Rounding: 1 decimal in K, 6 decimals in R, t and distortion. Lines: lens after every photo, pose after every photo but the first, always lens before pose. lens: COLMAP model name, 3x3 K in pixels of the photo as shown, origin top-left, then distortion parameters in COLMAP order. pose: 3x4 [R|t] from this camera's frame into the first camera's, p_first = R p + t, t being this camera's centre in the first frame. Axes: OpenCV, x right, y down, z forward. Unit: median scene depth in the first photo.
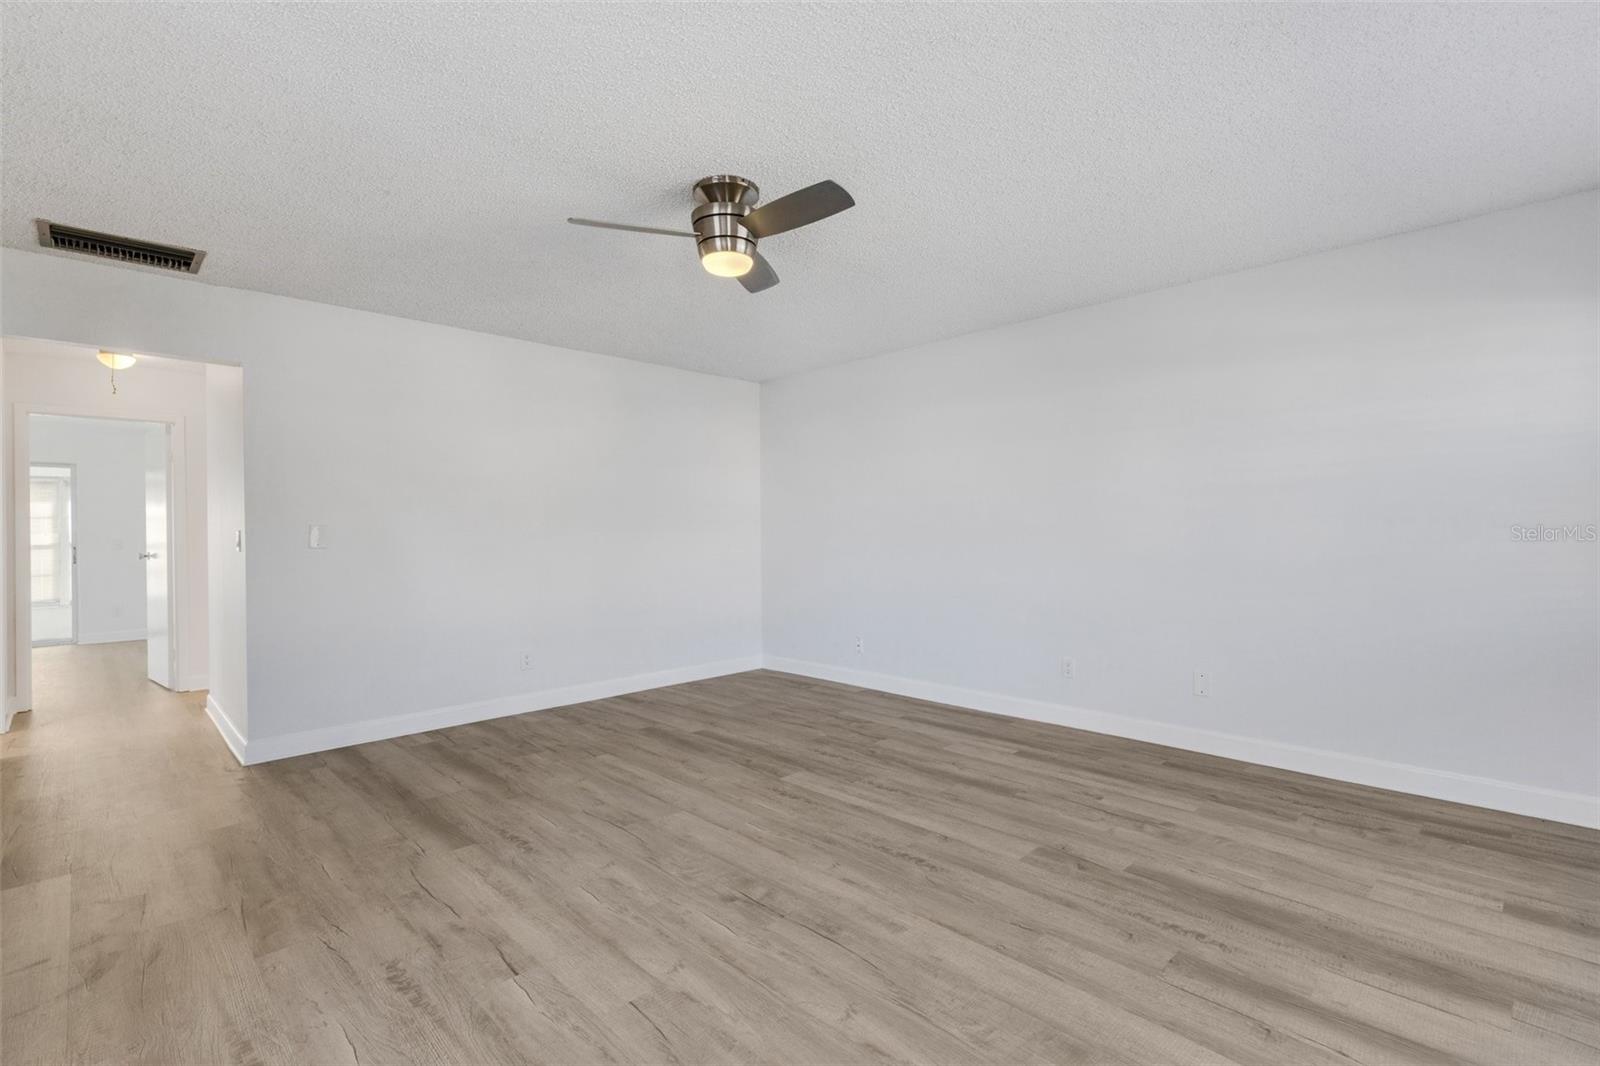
lens RADIAL K [[730.6, 0, 803.5], [0, 730.6, 536.1], [0, 0, 1]] dist [0.007989, -0.000677]
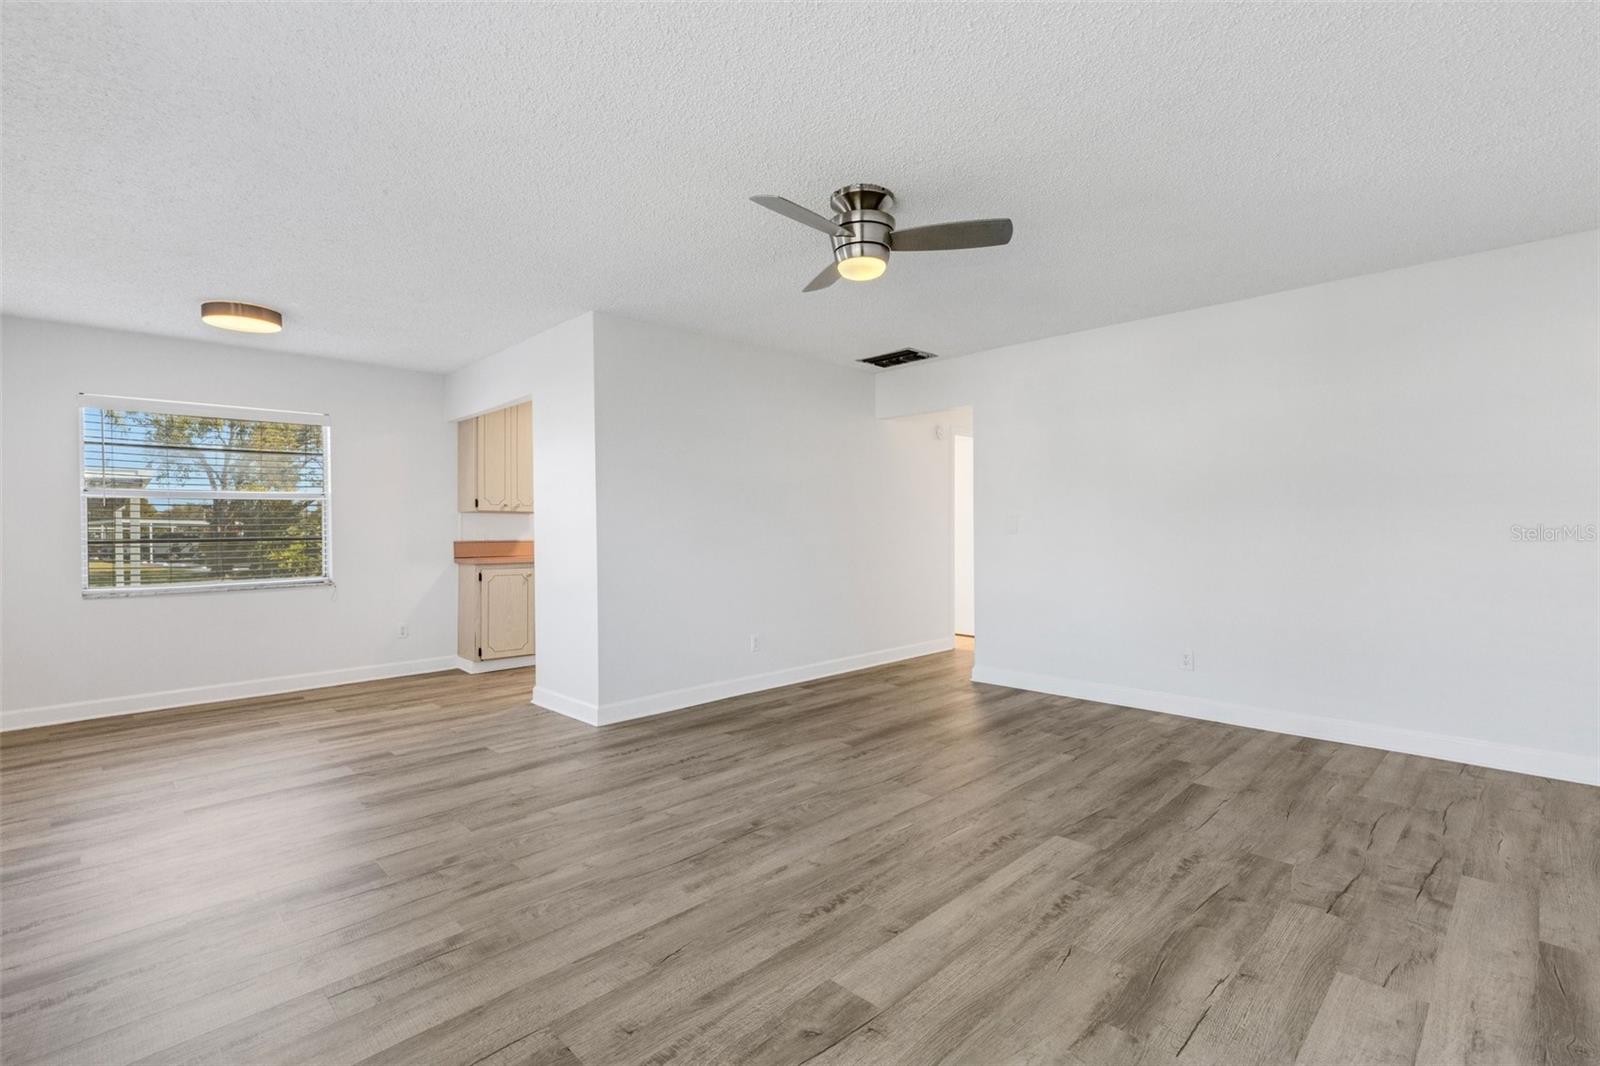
lens RADIAL K [[731.7, 0, 802.7], [0, 731.7, 531.2], [0, 0, 1]] dist [0.007738, -0.000271]
pose [[0.001009, 0.017110, -0.999853, 0.932957], [0.000844, 0.999853, 0.017111, -0.014519], [0.999999, -0.000861, 0.000994, 0.893376]]
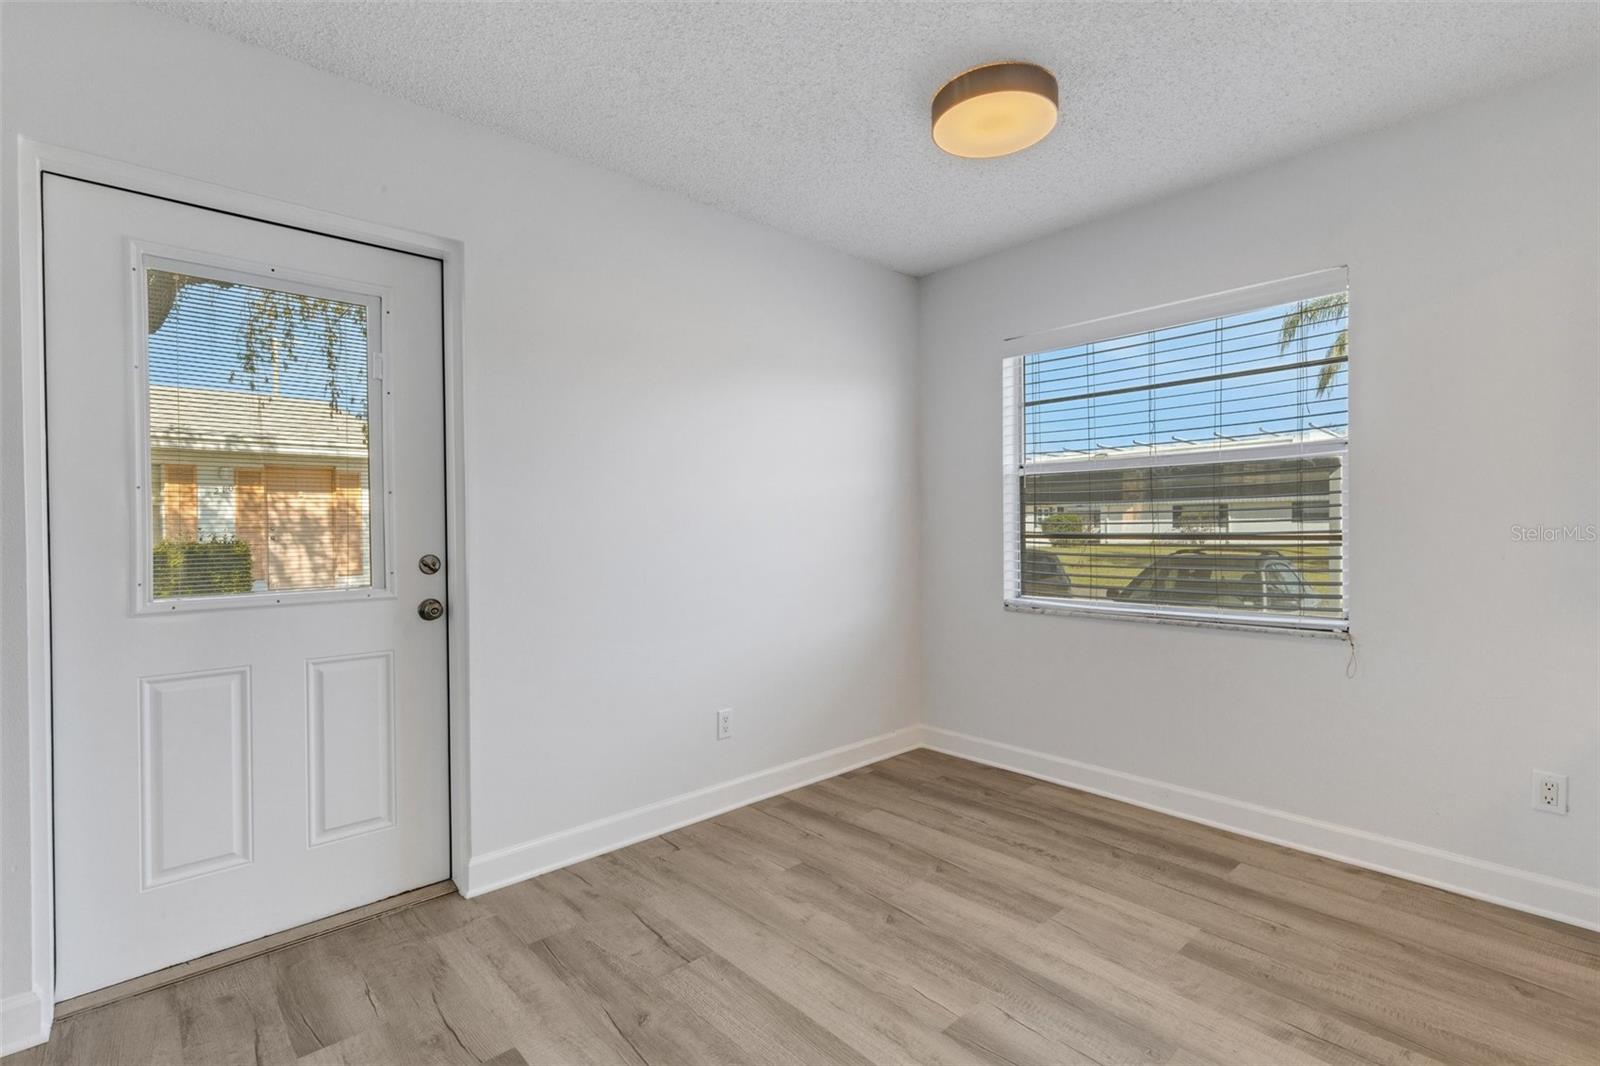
lens RADIAL K [[735.4, 0, 804.1], [0, 735.4, 532.0], [0, 0, 1]] dist [0.005995, -0.000231]
pose [[-0.999180, 0.018232, 0.036156, -0.419362], [0.018712, 0.999741, 0.012988, 0.006320], [-0.035910, 0.013654, -0.999262, 0.546939]]
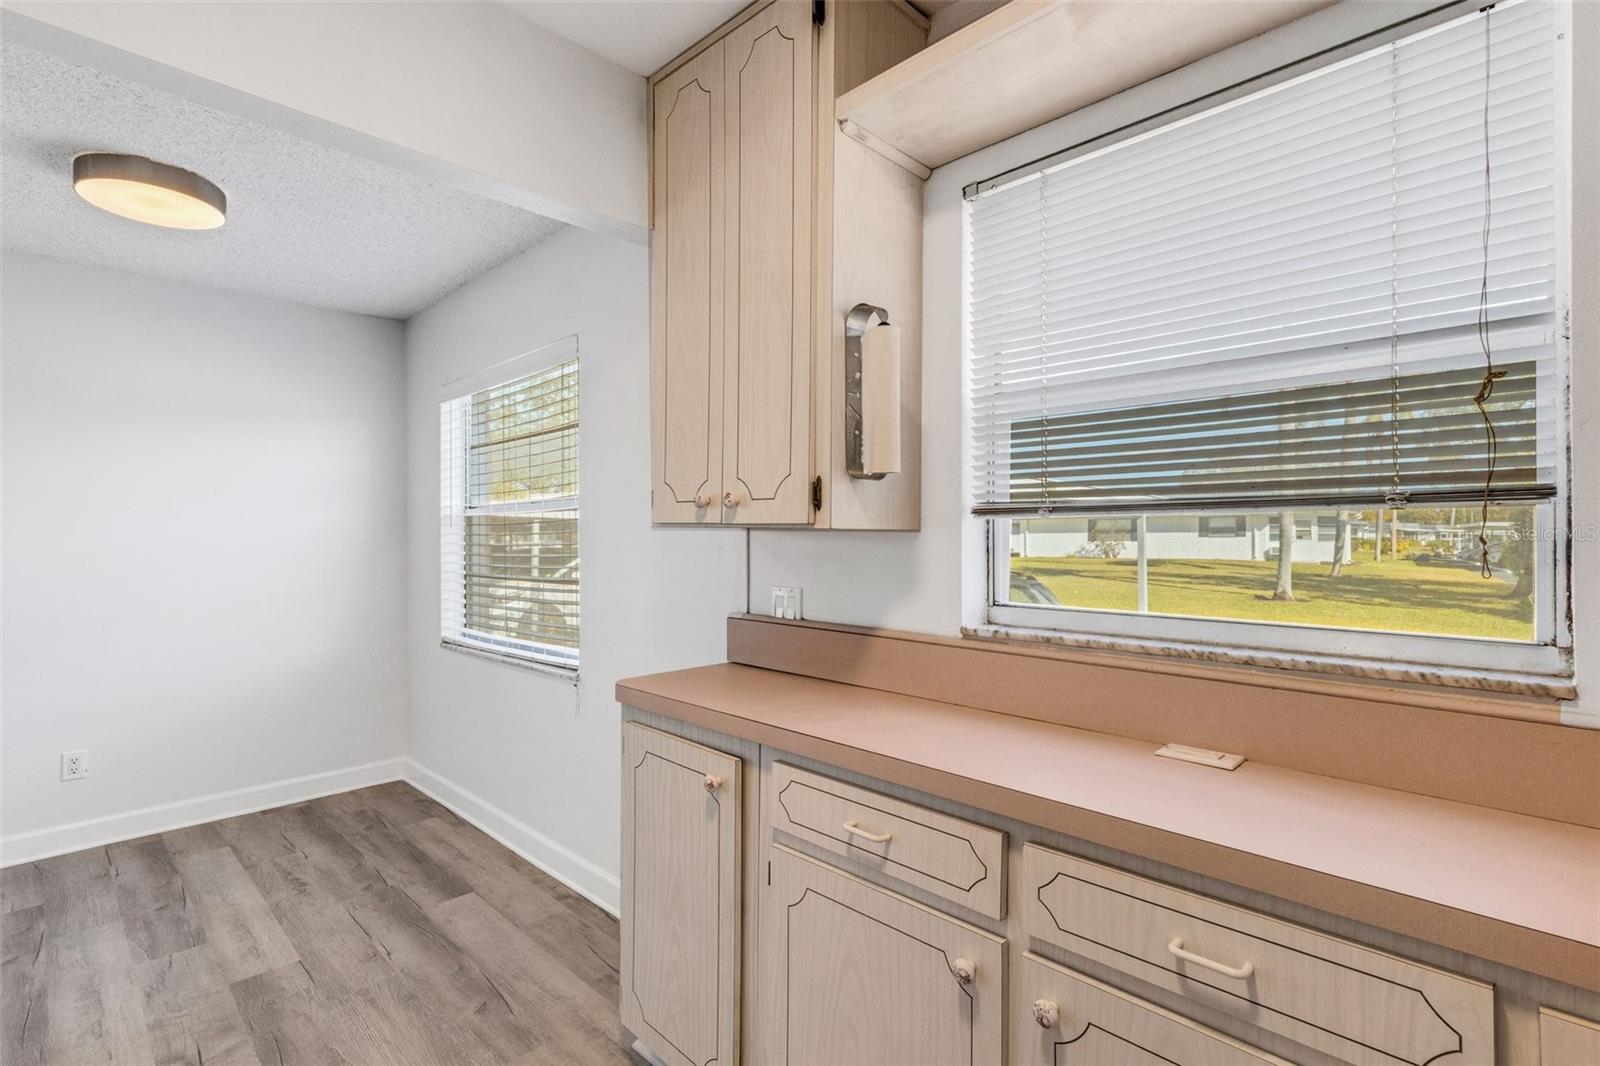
lens RADIAL K [[747.4, 0, 816.6], [0, 747.4, 534.7], [0, 0, 1]] dist [0.001063, -0.000063]
pose [[-0.999532, 0.016261, -0.025923, -1.342317], [0.016164, 0.999862, 0.003957, -0.029821], [0.025984, 0.003536, -0.999656, 0.615860]]
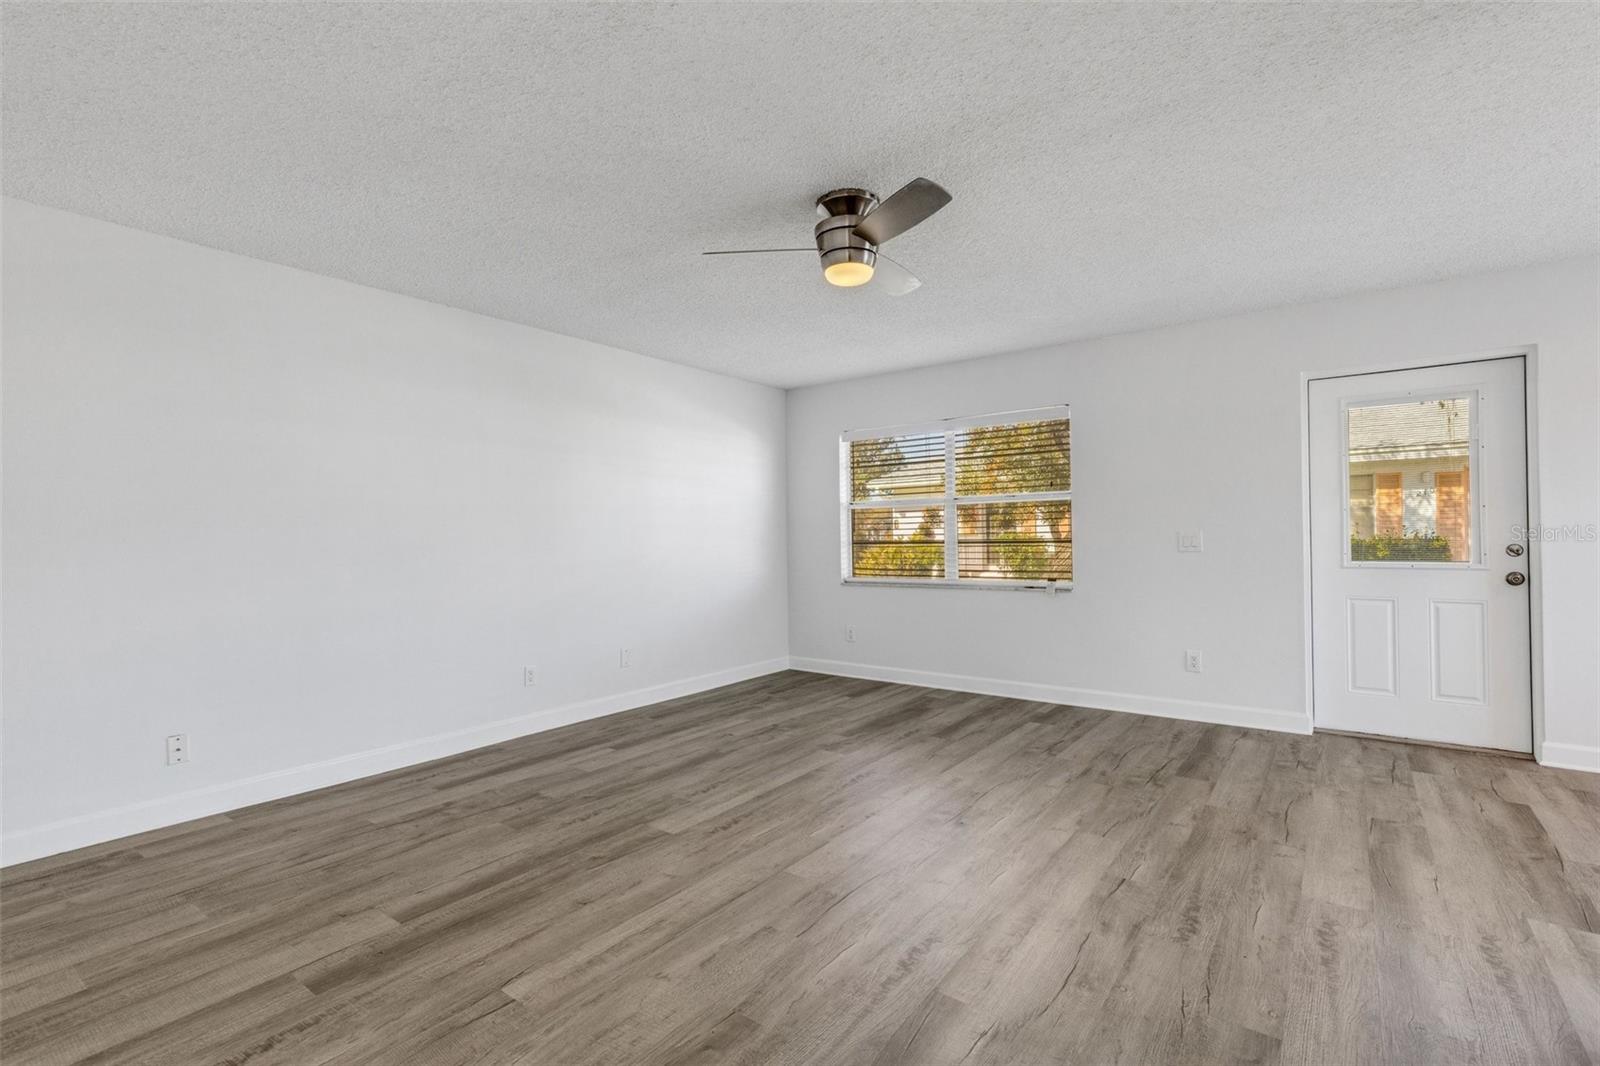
lens RADIAL K [[730.6, 0, 803.5], [0, 730.6, 536.1], [0, 0, 1]] dist [0.007989, -0.000677]
pose [[-0.151836, 0.012476, 0.988327, -1.086304], [0.021512, 0.999725, -0.009315, 0.005469], [-0.988172, 0.019847, -0.152063, 1.201179]]
